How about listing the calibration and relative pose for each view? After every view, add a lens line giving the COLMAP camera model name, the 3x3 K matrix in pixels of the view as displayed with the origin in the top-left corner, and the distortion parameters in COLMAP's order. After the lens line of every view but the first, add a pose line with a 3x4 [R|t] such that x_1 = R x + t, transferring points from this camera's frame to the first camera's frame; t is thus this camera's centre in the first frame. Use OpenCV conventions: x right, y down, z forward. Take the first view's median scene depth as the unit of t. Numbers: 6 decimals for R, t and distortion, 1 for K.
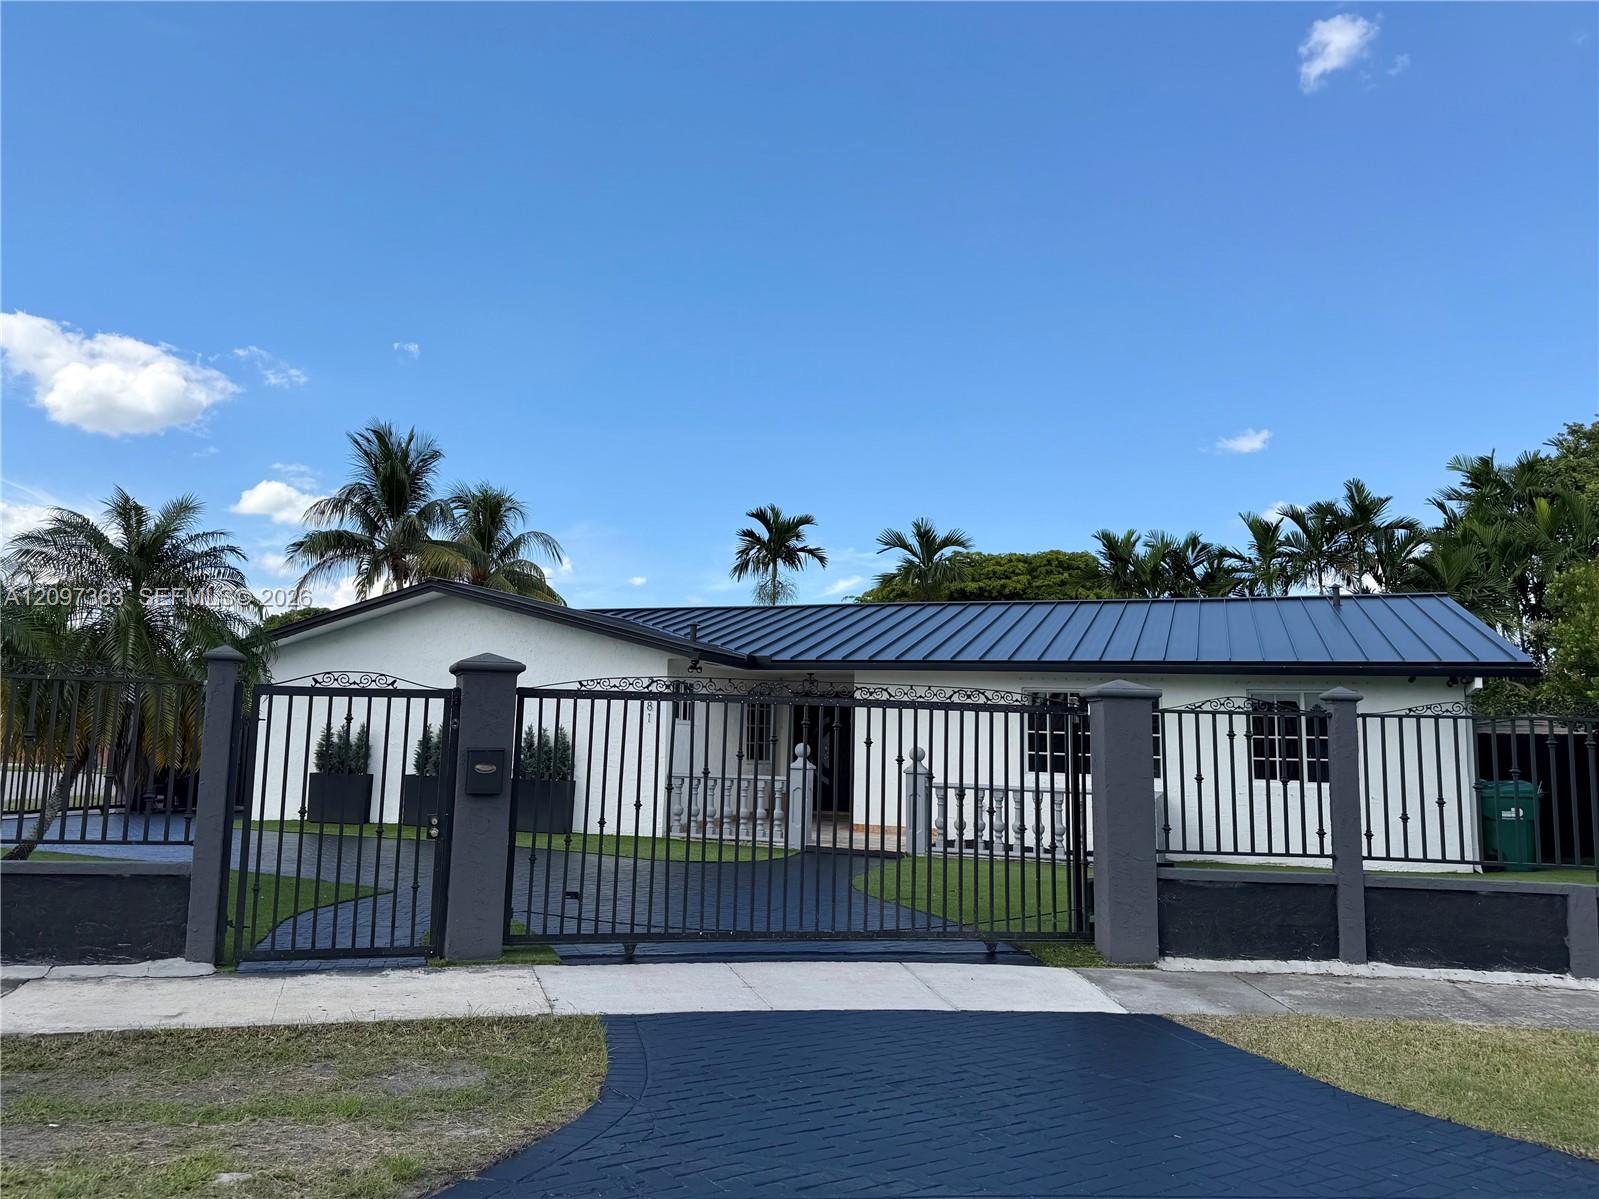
lens RADIAL K [[1231.1, 0, 771.2], [0, 1231.1, 545.6], [0, 0, 1]] dist [0.046062, -0.012659]
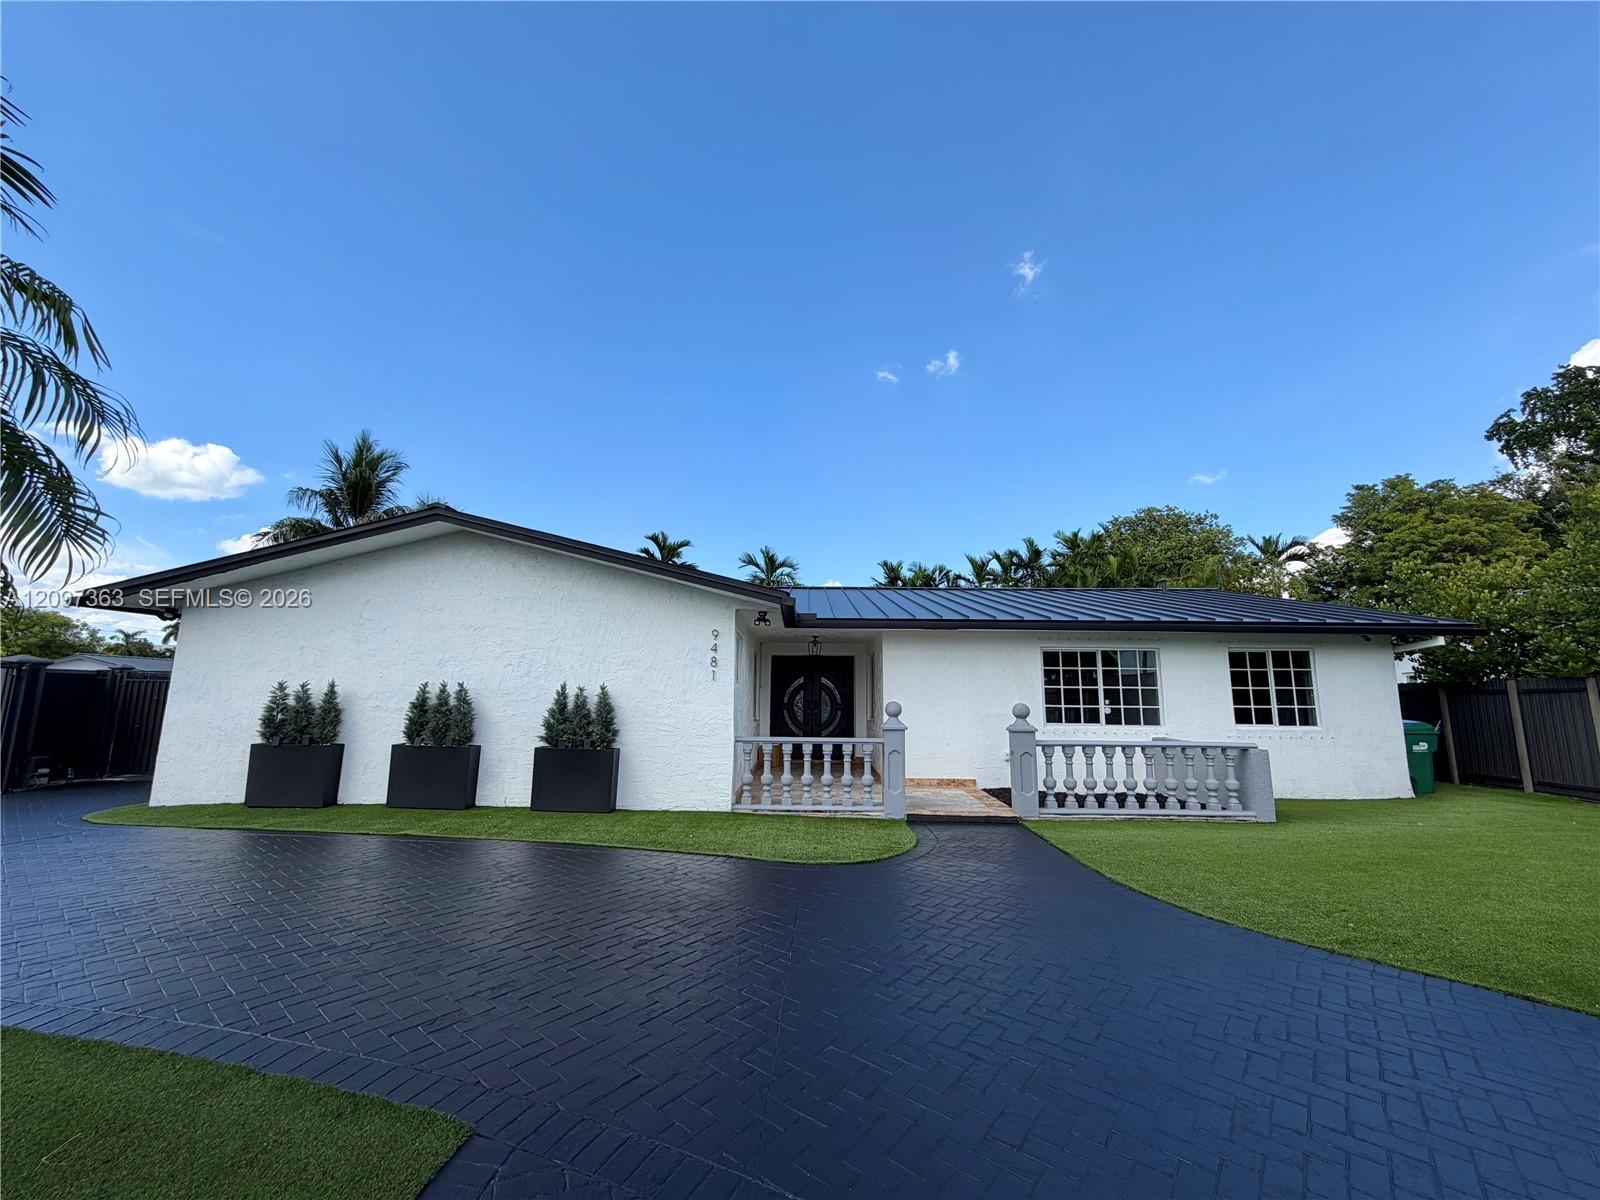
lens RADIAL K [[638.1, 0, 795.2], [0, 638.1, 595.5], [0, 0, 1]] dist [-0.000175, -0.001571]
pose [[0.946081, 0.040021, 0.321448, -0.099770], [-0.040326, 0.999170, -0.005713, 0.042971], [-0.321410, -0.007558, 0.946910, 0.282616]]
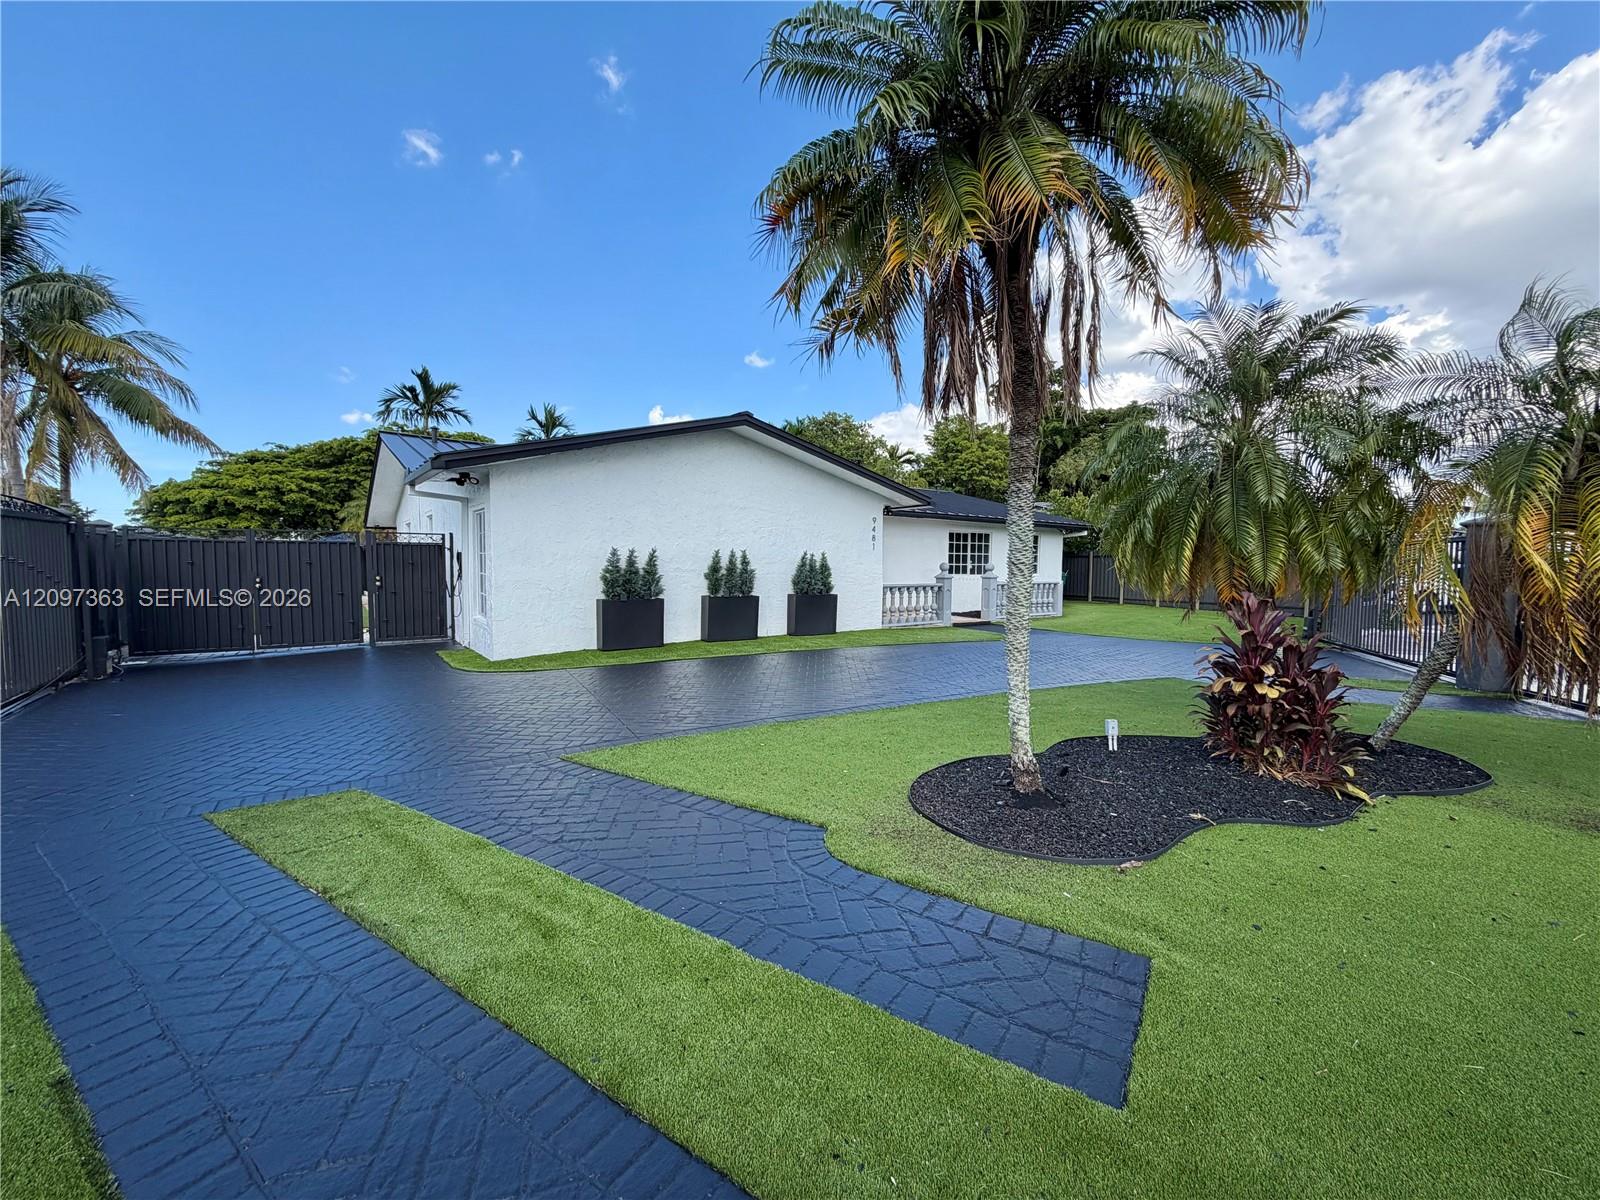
lens RADIAL K [[638.1, 0, 802.1], [0, 638.1, 611.5], [0, 0, 1]] dist [-0.000175, -0.001571]
pose [[0.543803, -0.082476, 0.835150, -0.391457], [-0.128034, 0.975356, 0.179691, 0.047659], [-0.829388, -0.204644, 0.519842, 0.349103]]
